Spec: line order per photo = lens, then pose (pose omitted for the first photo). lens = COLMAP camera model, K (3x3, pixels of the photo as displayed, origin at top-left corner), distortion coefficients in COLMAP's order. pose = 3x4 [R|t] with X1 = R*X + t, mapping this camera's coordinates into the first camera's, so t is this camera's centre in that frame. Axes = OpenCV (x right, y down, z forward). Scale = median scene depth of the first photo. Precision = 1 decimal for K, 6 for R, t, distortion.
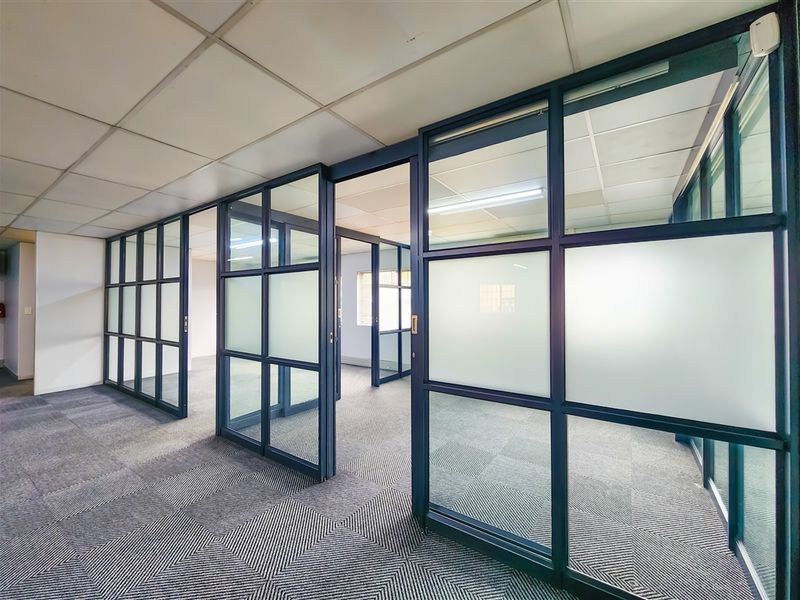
lens RADIAL K [[328.6, 0, 401.6], [0, 328.6, 299.3], [0, 0, 1]] dist [-0.000107, -0.001020]
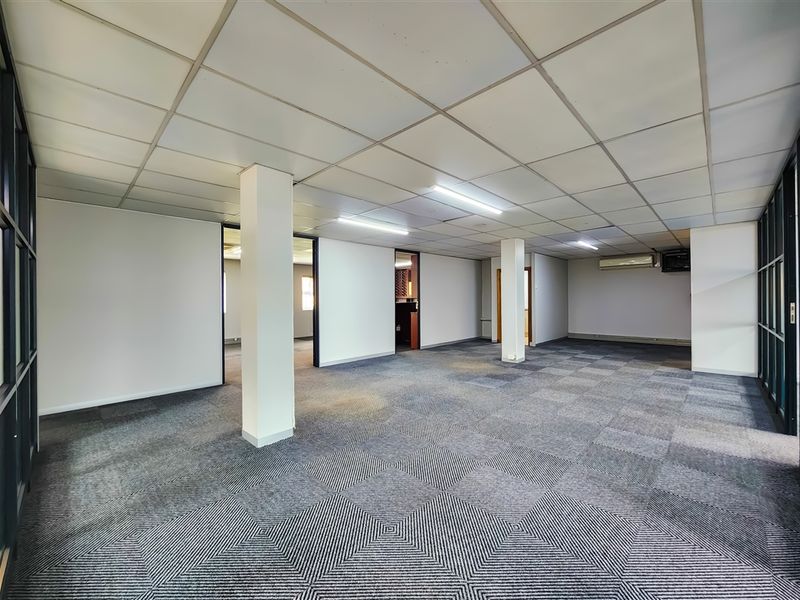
lens RADIAL K [[328.6, 0, 401.6], [0, 328.6, 299.3], [0, 0, 1]] dist [-0.000107, -0.001020]
pose [[-0.170649, 0.001219, -0.985331, 0.344743], [0.015335, 0.999881, -0.001419, 0.043623], [0.985213, -0.015352, -0.170648, 0.333697]]
